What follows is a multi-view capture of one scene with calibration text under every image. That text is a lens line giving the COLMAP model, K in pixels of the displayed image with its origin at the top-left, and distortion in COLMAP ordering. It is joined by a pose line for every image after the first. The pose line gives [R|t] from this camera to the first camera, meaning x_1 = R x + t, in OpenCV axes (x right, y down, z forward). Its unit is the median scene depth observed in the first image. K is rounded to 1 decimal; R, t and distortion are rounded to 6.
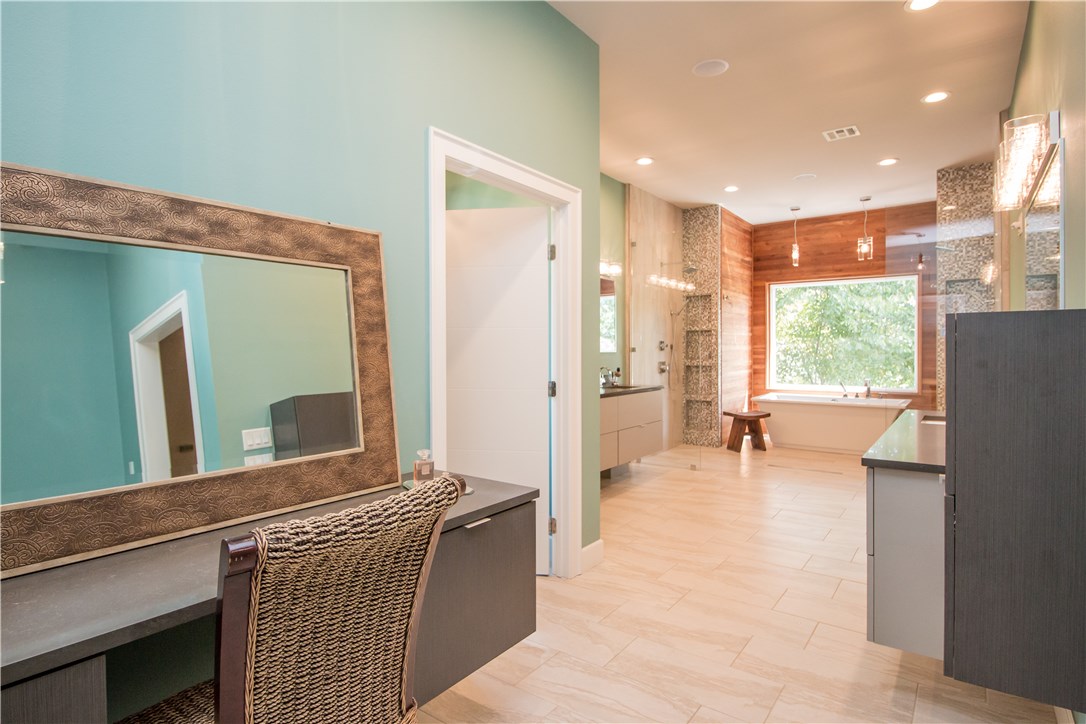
lens RADIAL K [[591.1, 0, 545.0], [0, 591.1, 357.9], [0, 0, 1]] dist [-0.002950, 0.000157]
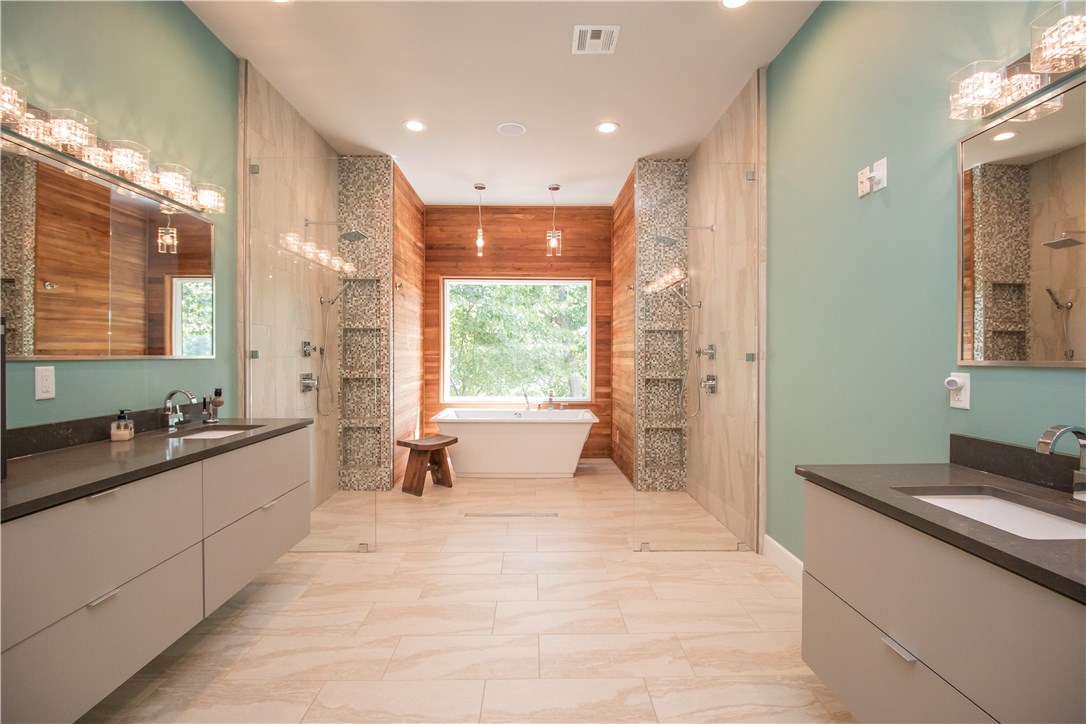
lens RADIAL K [[510.6, 0, 548.0], [0, 510.6, 359.0], [0, 0, 1]] dist [-0.000506, -0.000569]
pose [[0.797239, 0.003204, 0.603656, 0.067060], [0.002498, 0.999960, -0.008606, -0.003879], [-0.603659, 0.008369, 0.797199, 0.370819]]
